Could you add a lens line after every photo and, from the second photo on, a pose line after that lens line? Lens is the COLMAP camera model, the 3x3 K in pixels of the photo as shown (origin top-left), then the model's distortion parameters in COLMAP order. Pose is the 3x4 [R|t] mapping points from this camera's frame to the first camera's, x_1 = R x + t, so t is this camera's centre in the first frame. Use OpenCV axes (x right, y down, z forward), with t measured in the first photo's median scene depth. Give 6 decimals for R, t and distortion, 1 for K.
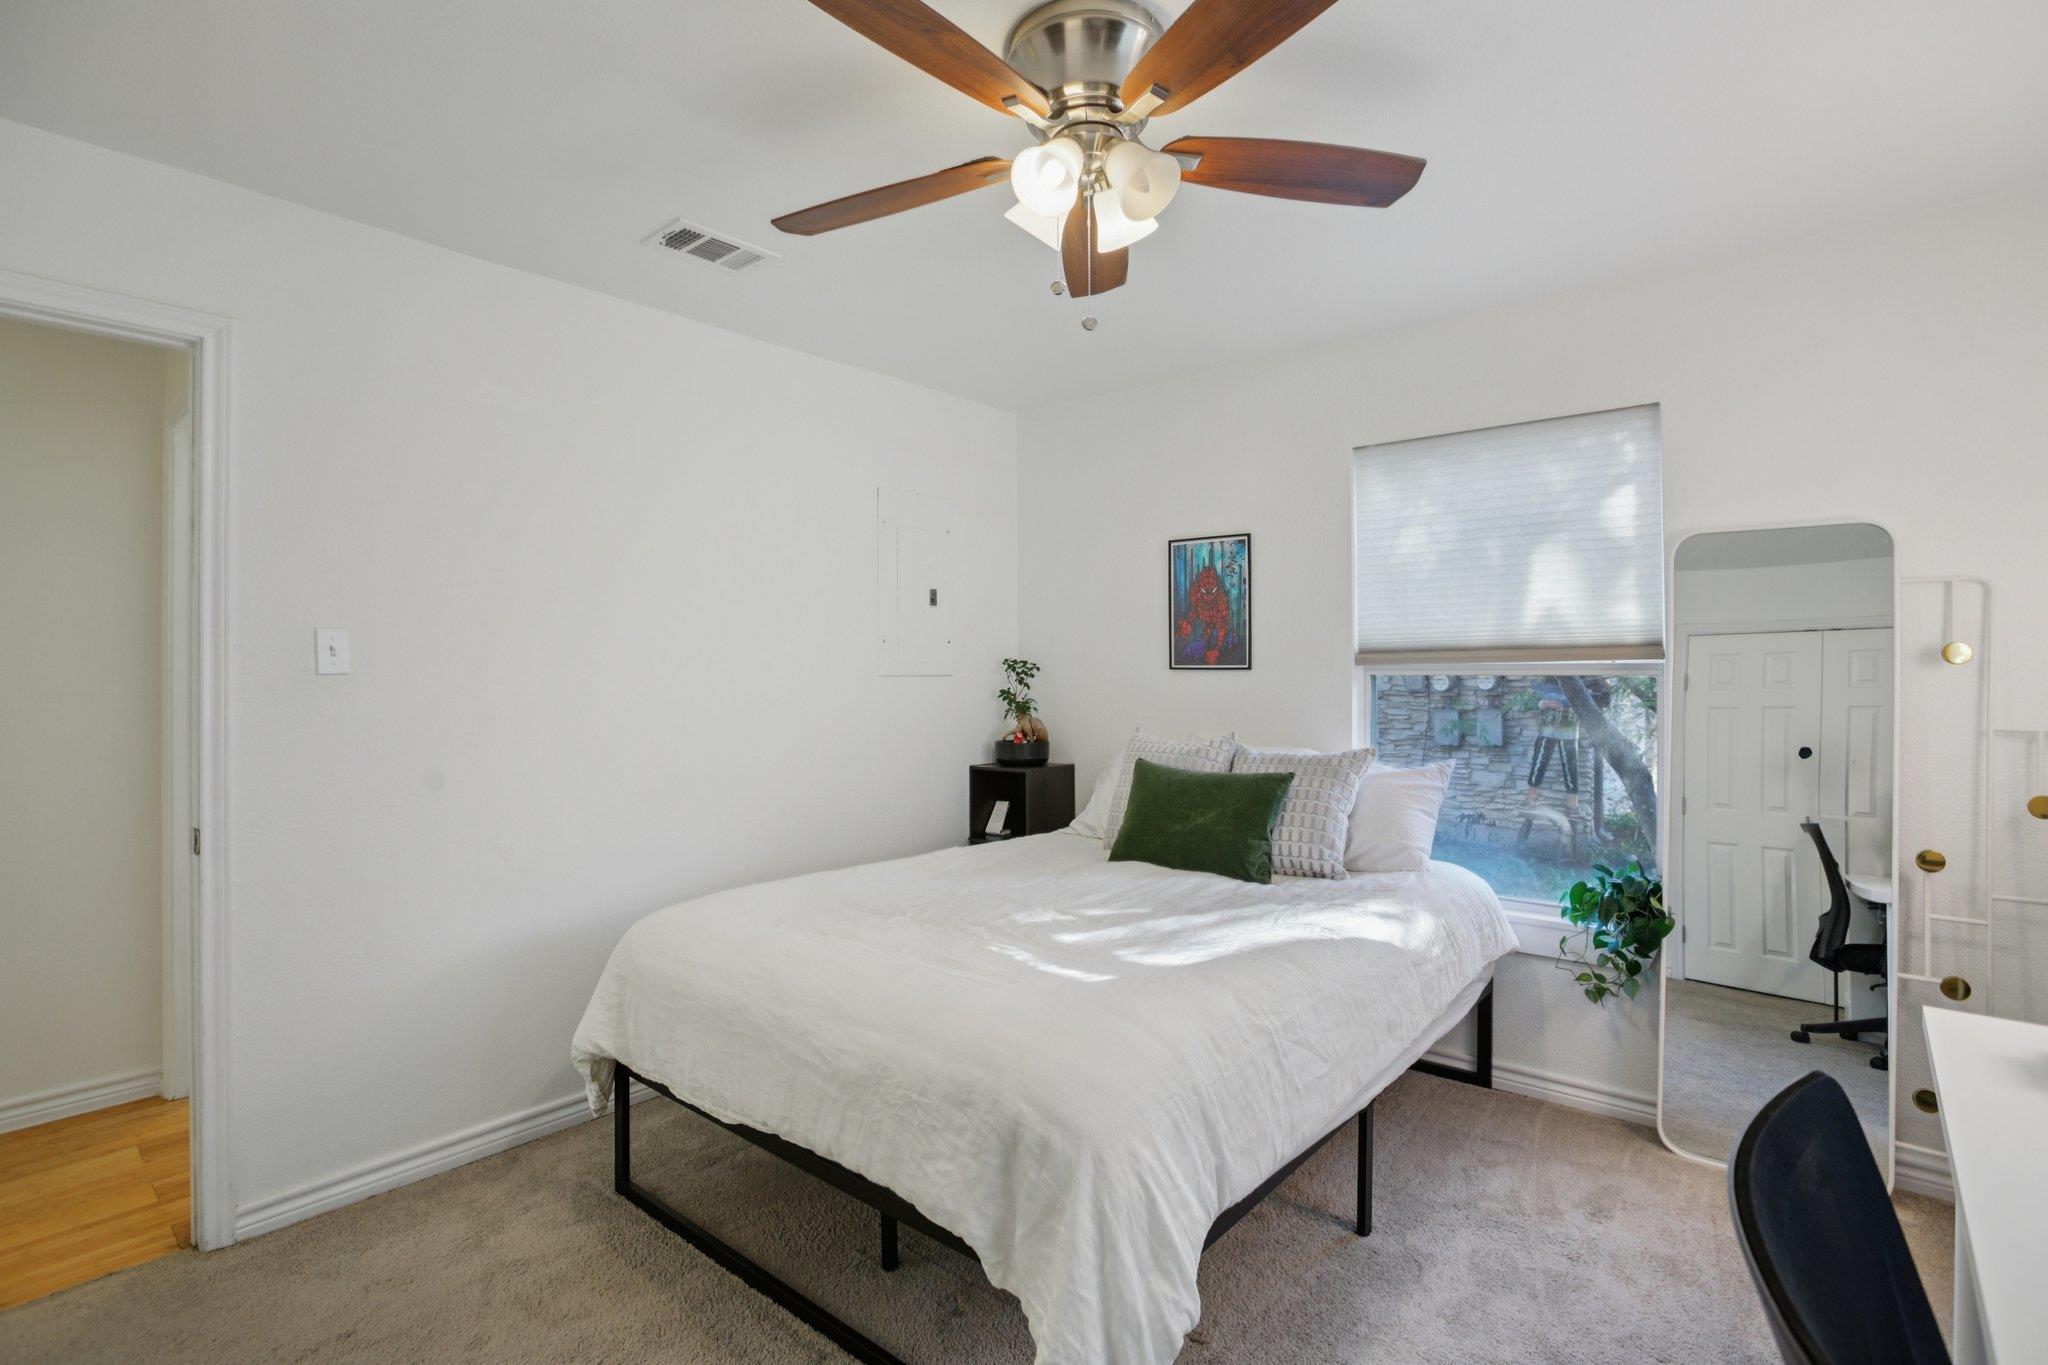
lens RADIAL K [[962.9, 0, 1022.7], [0, 962.9, 675.2], [0, 0, 1]] dist [-0.058952, 0.024937]
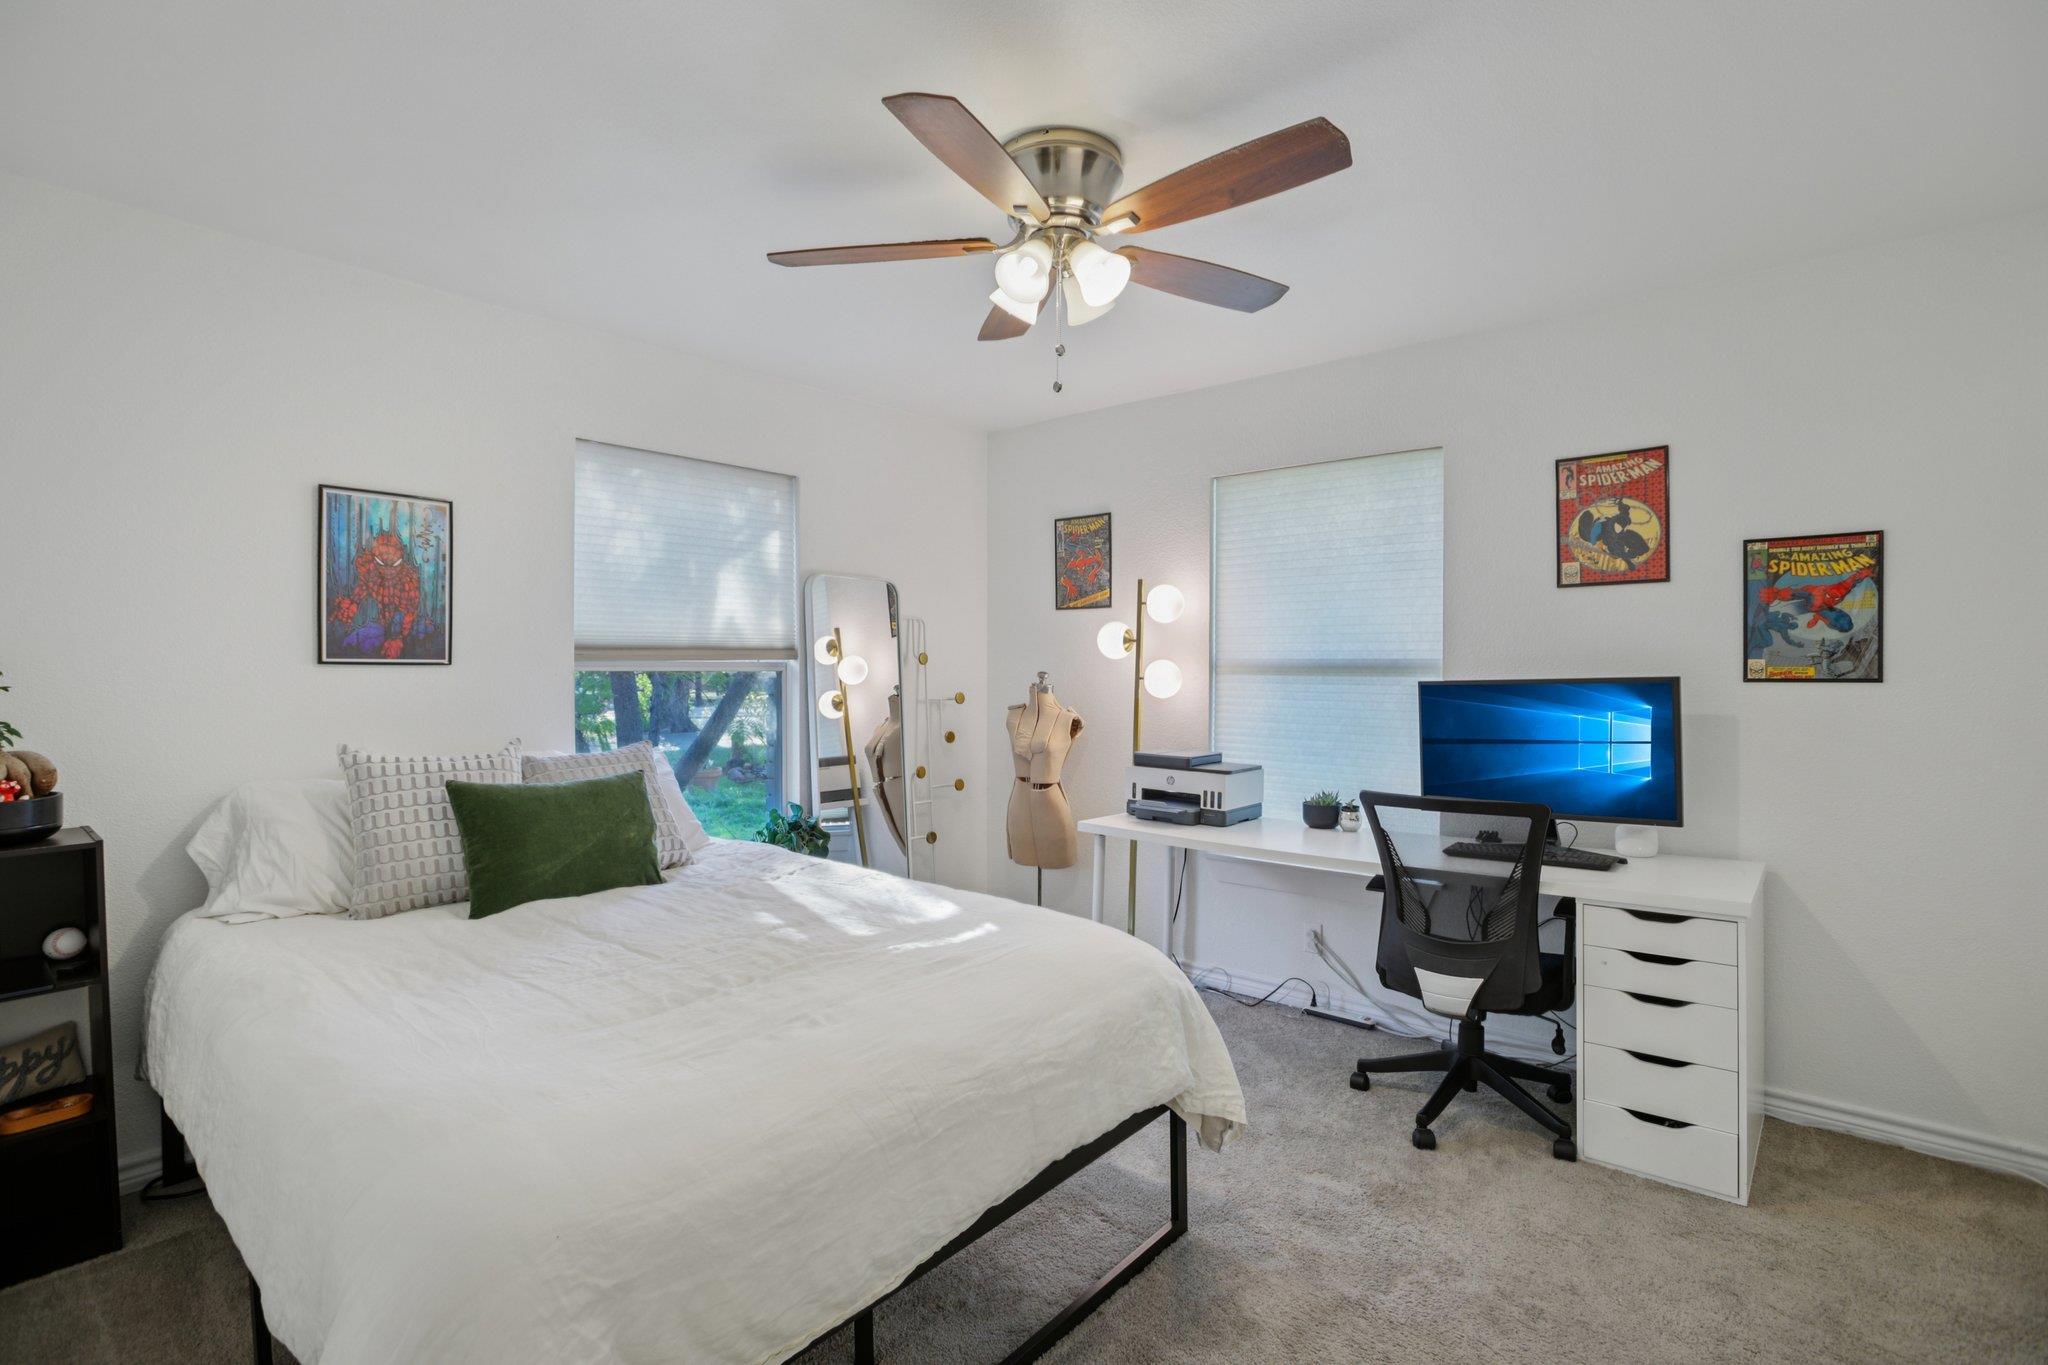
lens RADIAL K [[962.9, 0, 1022.7], [0, 962.9, 675.2], [0, 0, 1]] dist [-0.058952, 0.024937]
pose [[0.004408, -0.006740, 0.999968, -0.628342], [0.001163, 0.999977, 0.006735, -0.001914], [-0.999990, 0.001134, 0.004416, 0.541584]]
